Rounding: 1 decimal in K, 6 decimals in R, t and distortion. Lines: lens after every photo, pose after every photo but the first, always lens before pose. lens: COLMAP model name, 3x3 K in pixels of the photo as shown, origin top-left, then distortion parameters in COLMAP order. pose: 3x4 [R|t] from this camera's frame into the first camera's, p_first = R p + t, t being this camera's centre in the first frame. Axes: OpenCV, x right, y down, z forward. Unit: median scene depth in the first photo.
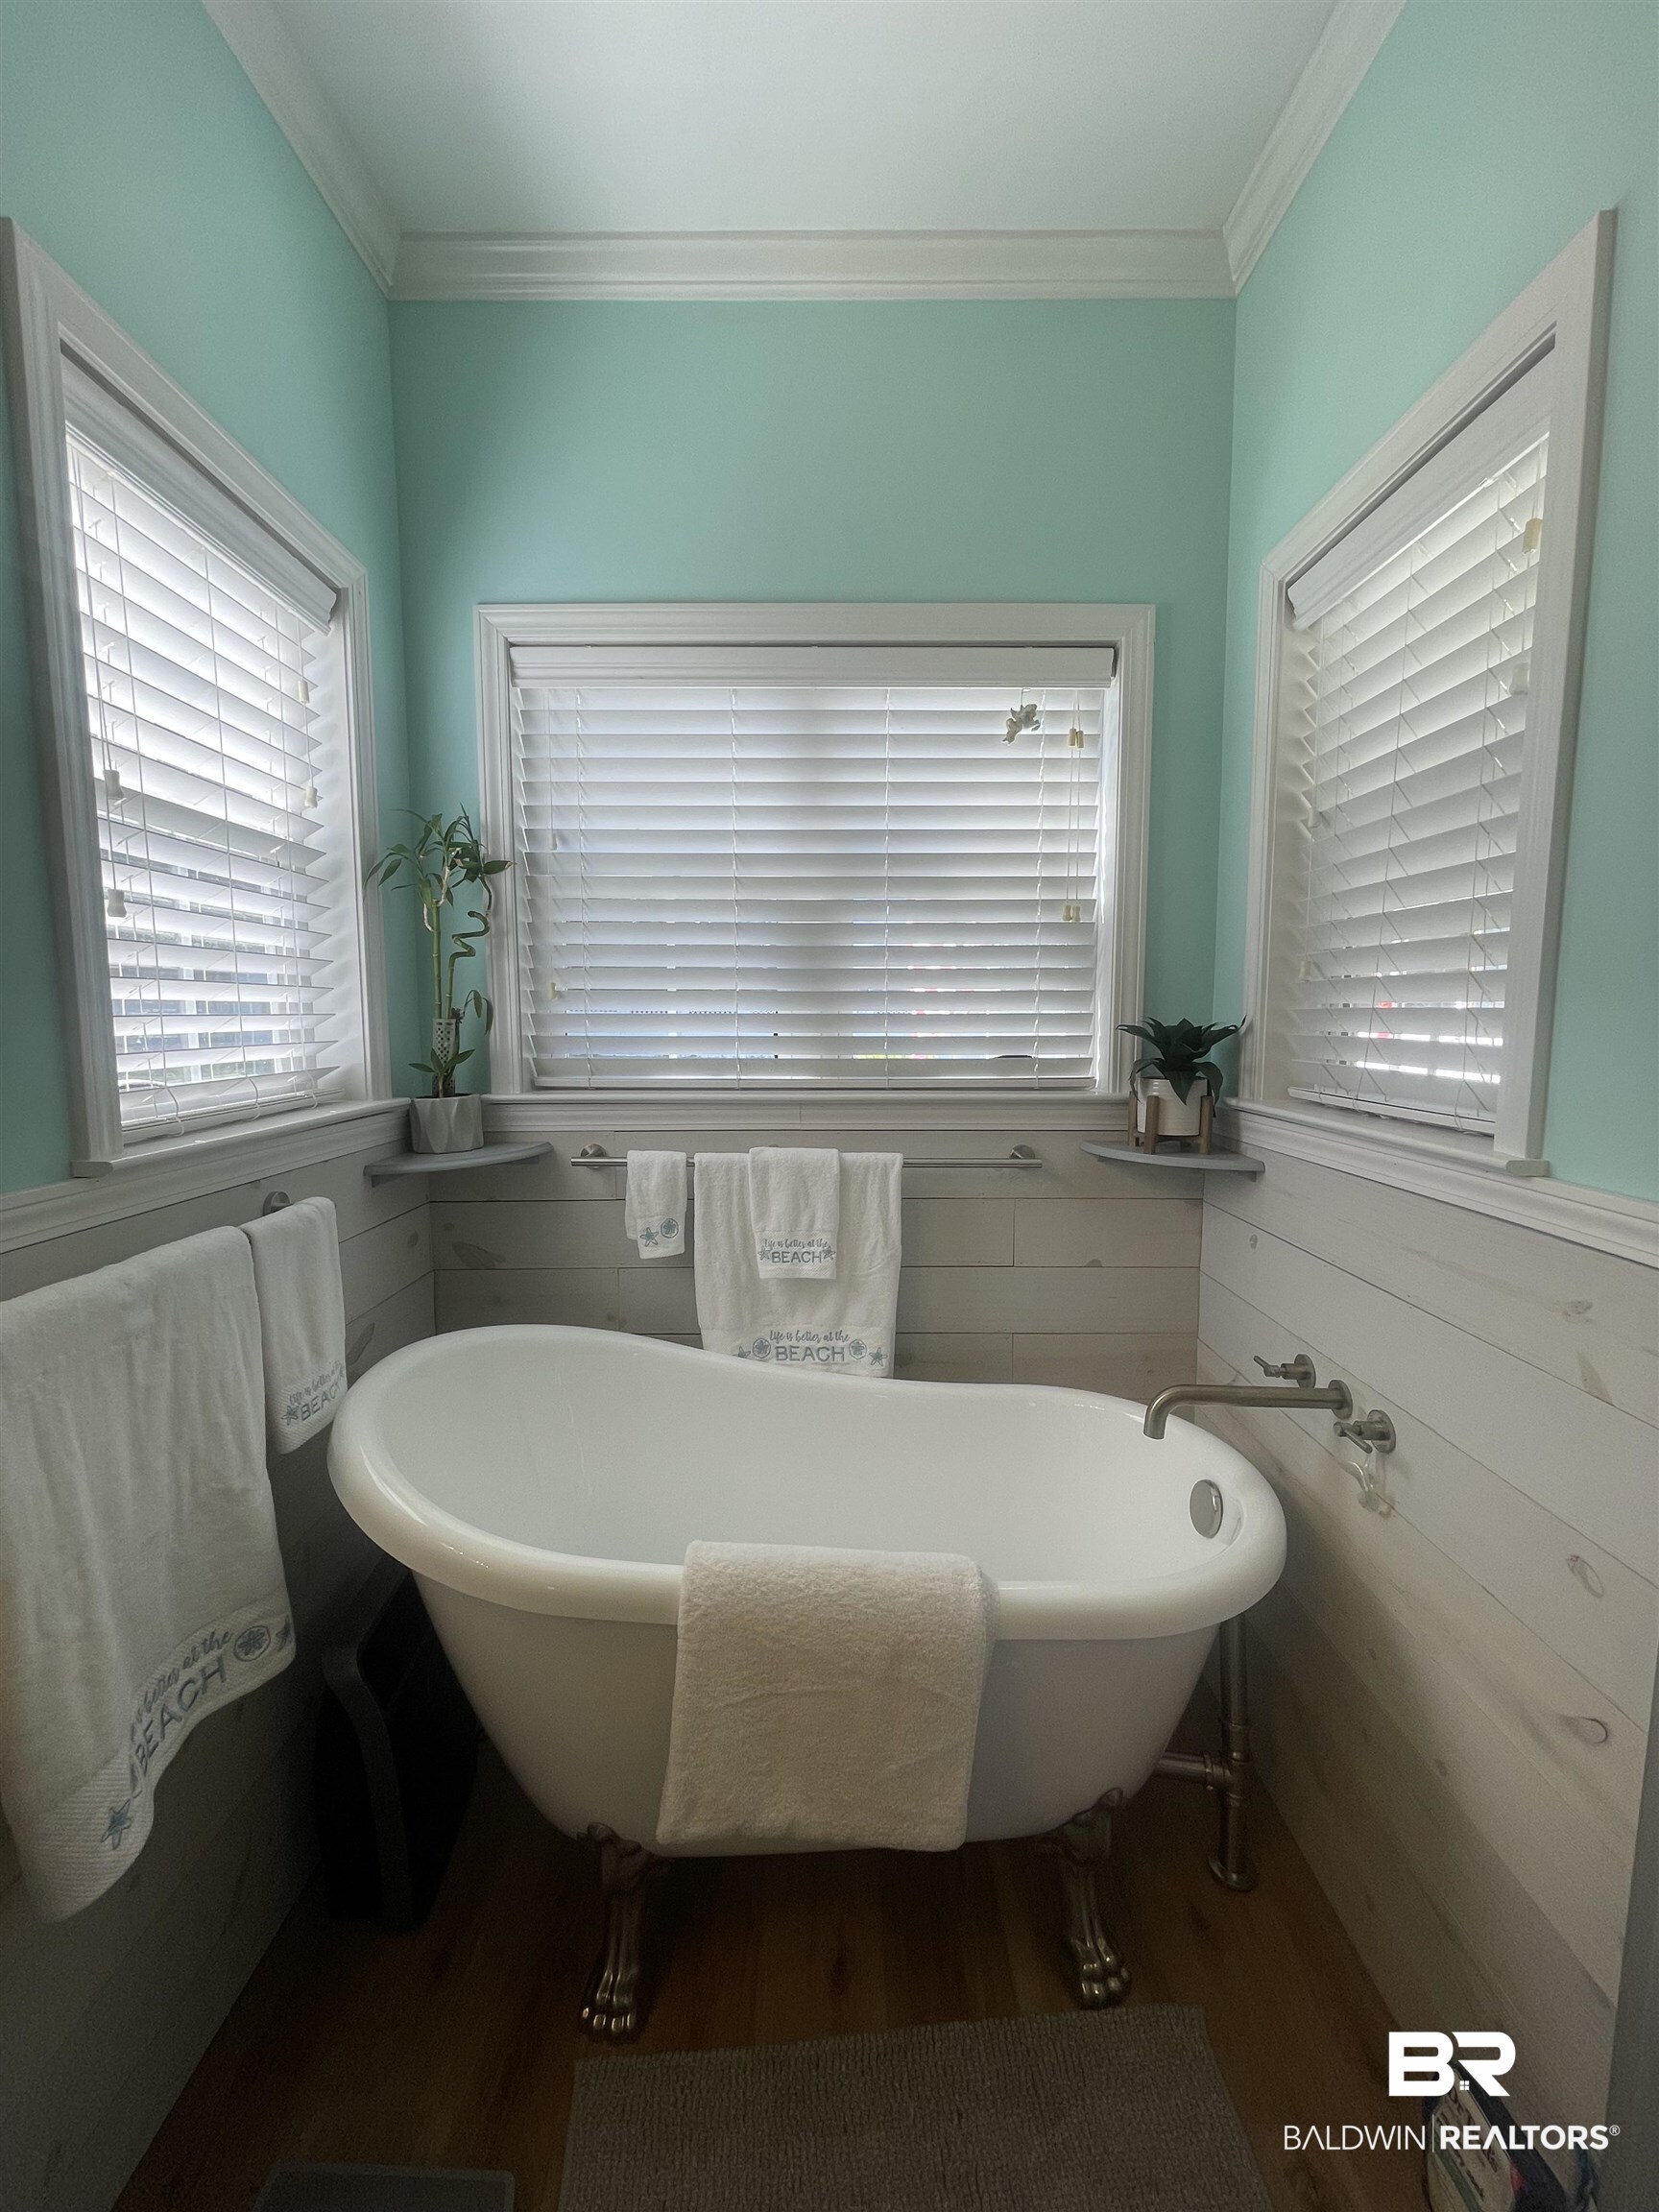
lens RADIAL K [[901.2, 0, 811.4], [0, 901.2, 1096.1], [0, 0, 1]] dist [-0.002454, -0.000375]
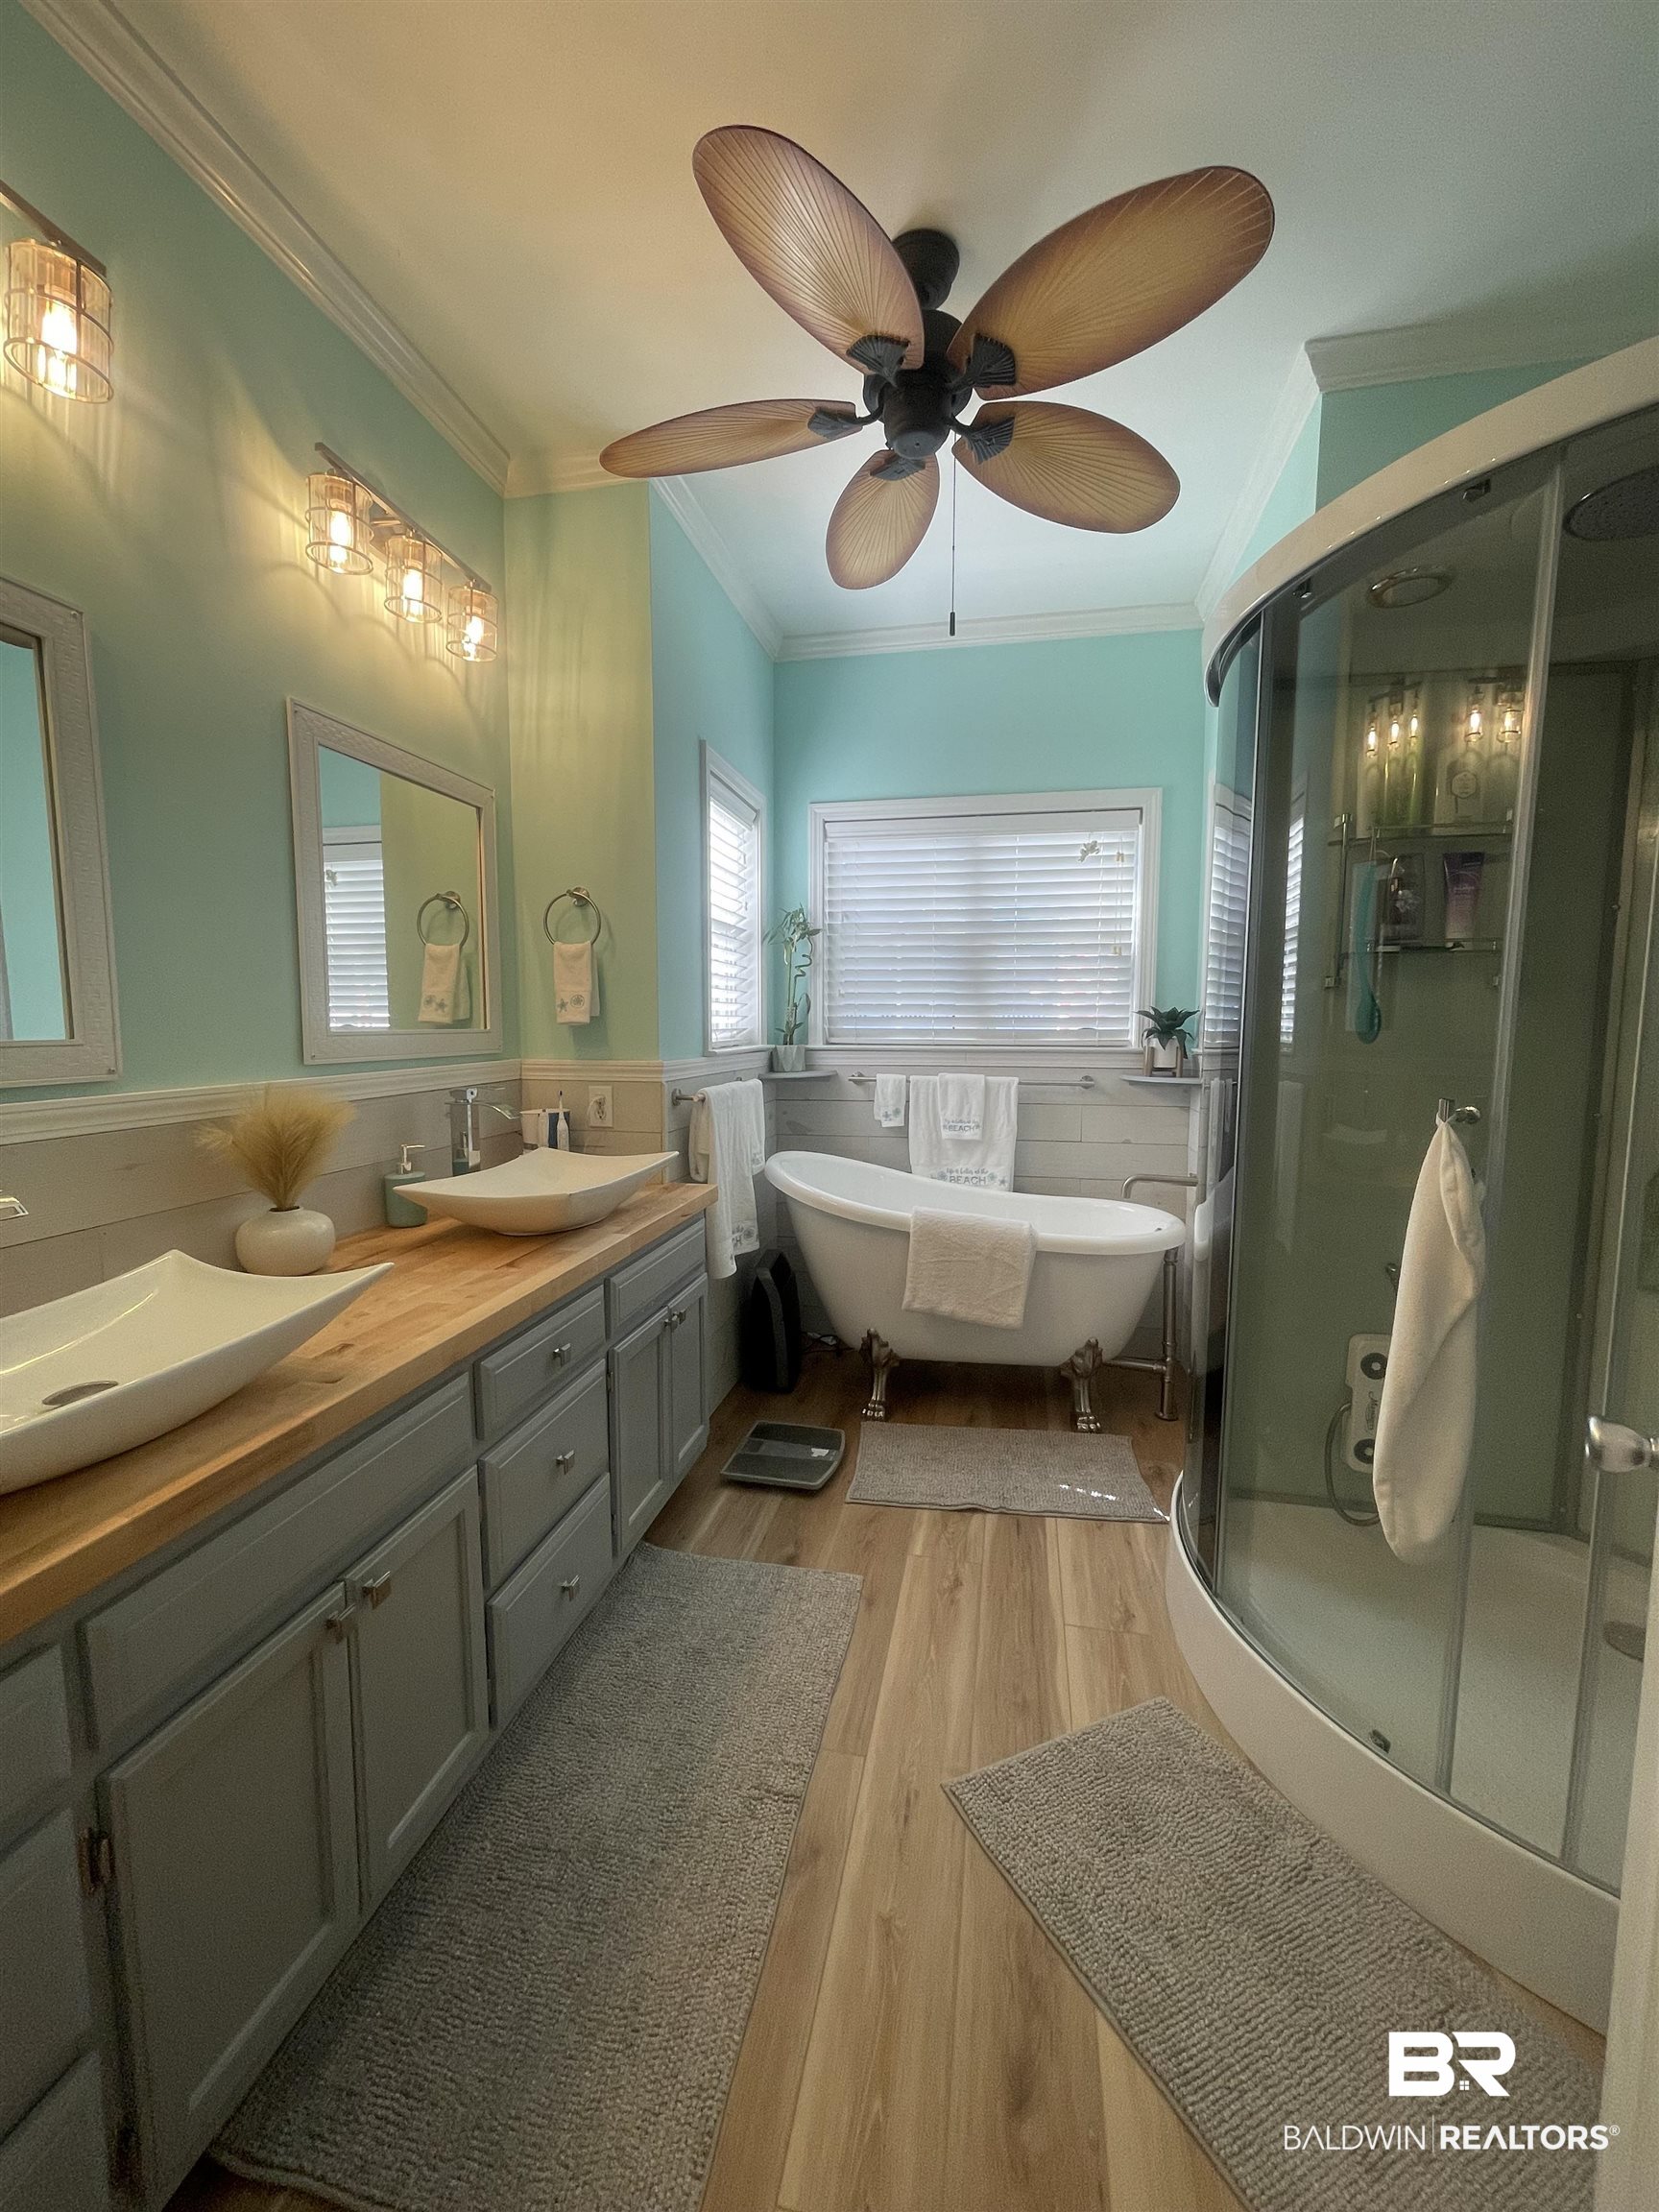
lens RADIAL K [[901.2, 0, 811.4], [0, 901.2, 1096.1], [0, 0, 1]] dist [-0.002454, -0.000375]
pose [[0.979531, 0.021236, -0.200170, 0.053738], [-0.022834, 0.999723, -0.005681, 0.125117], [0.199994, 0.010136, 0.979745, -0.974416]]
